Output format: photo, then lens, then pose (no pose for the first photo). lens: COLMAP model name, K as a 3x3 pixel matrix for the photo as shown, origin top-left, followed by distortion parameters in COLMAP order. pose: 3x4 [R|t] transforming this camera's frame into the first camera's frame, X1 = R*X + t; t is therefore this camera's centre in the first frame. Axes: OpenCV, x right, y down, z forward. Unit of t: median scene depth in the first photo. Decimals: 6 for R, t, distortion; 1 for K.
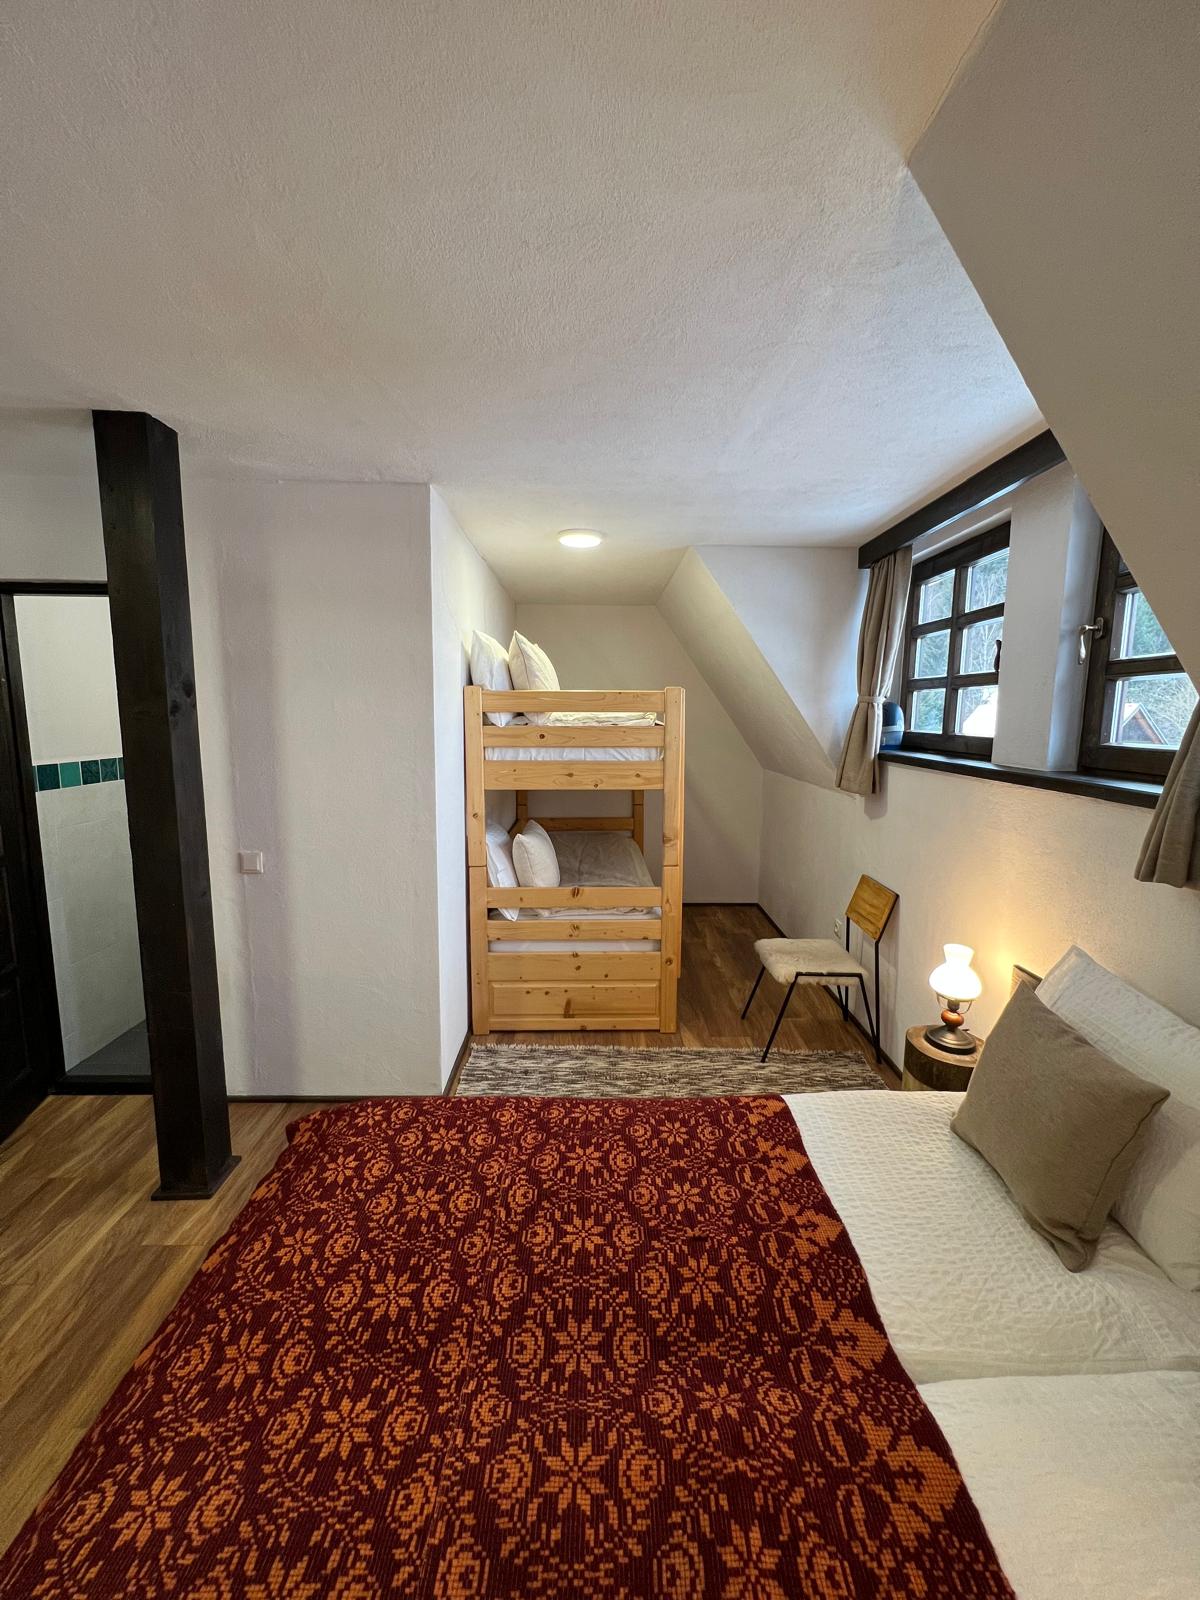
lens RADIAL K [[637.4, 0, 600.0], [0, 637.4, 800.0], [0, 0, 1]] dist [-0.002103, -0.000031]
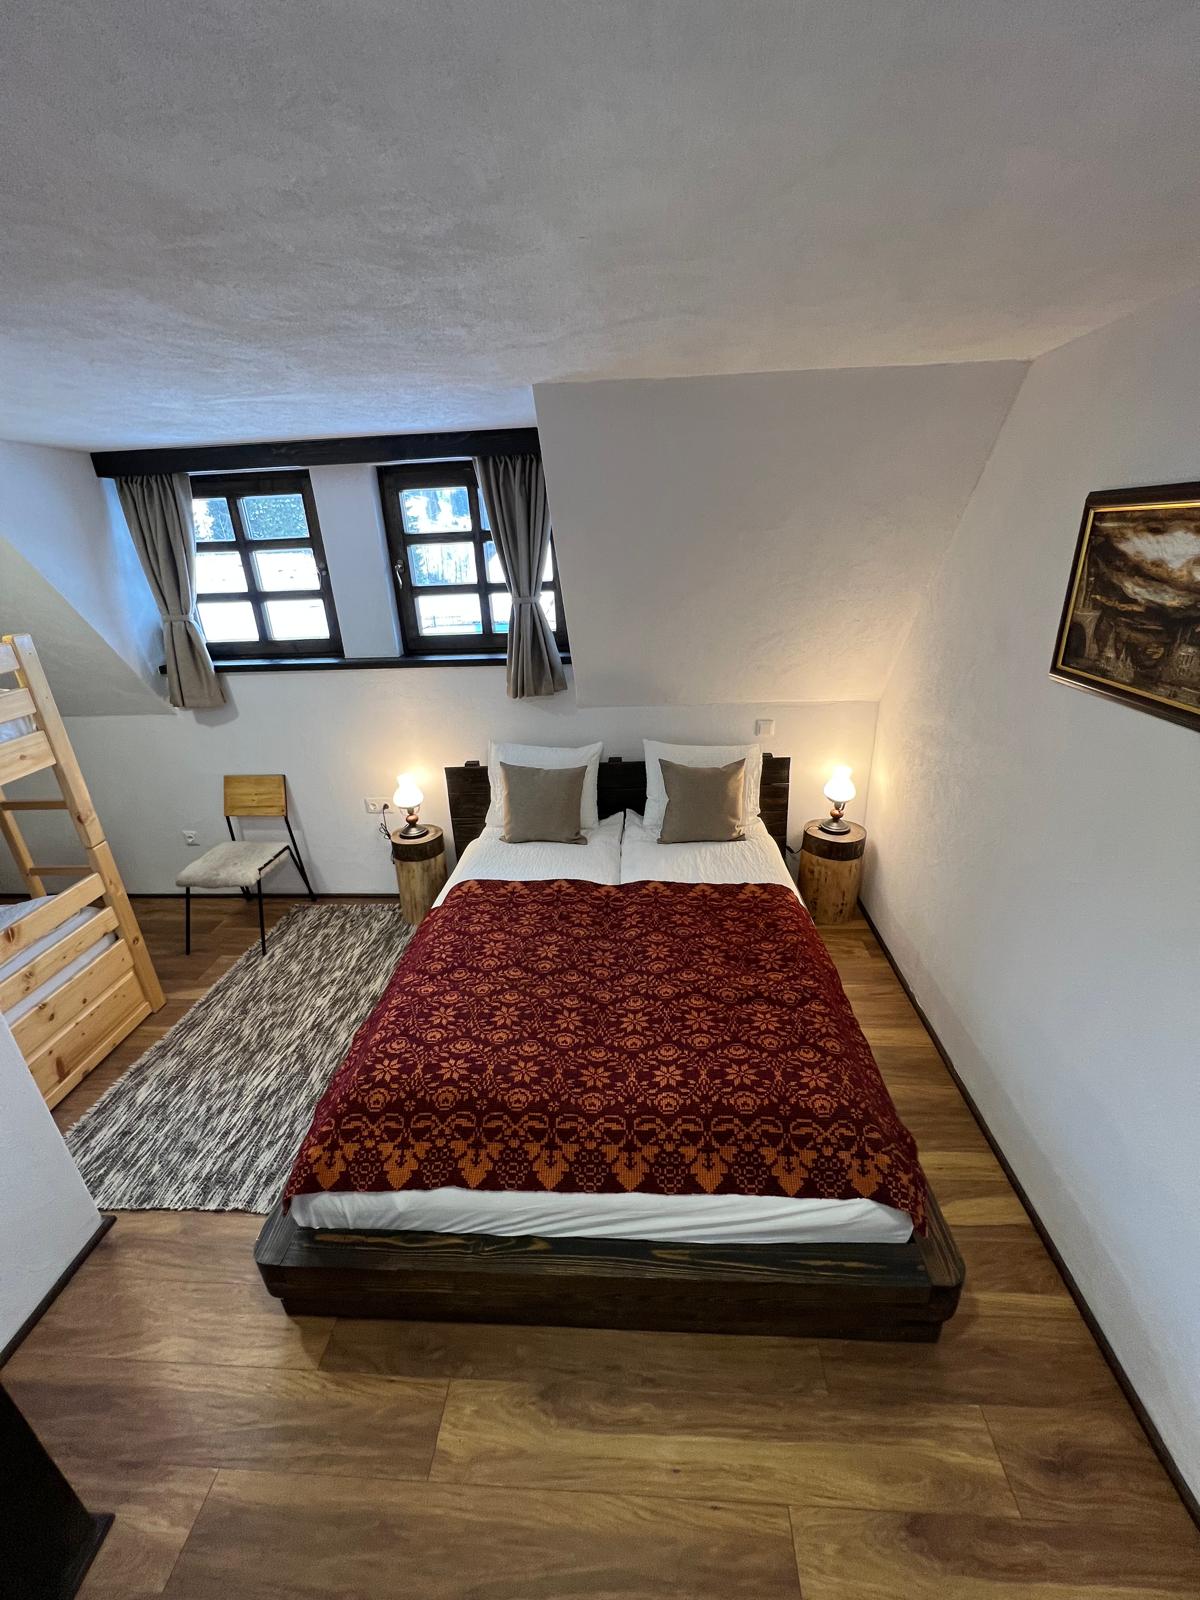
lens RADIAL K [[637.4, 0, 600.0], [0, 637.4, 800.0], [0, 0, 1]] dist [-0.002103, -0.000031]
pose [[0.081177, -0.393342, 0.915802, -0.669460], [0.178037, 0.909779, 0.374974, -0.170737], [-0.980670, 0.132608, 0.143883, 0.224730]]
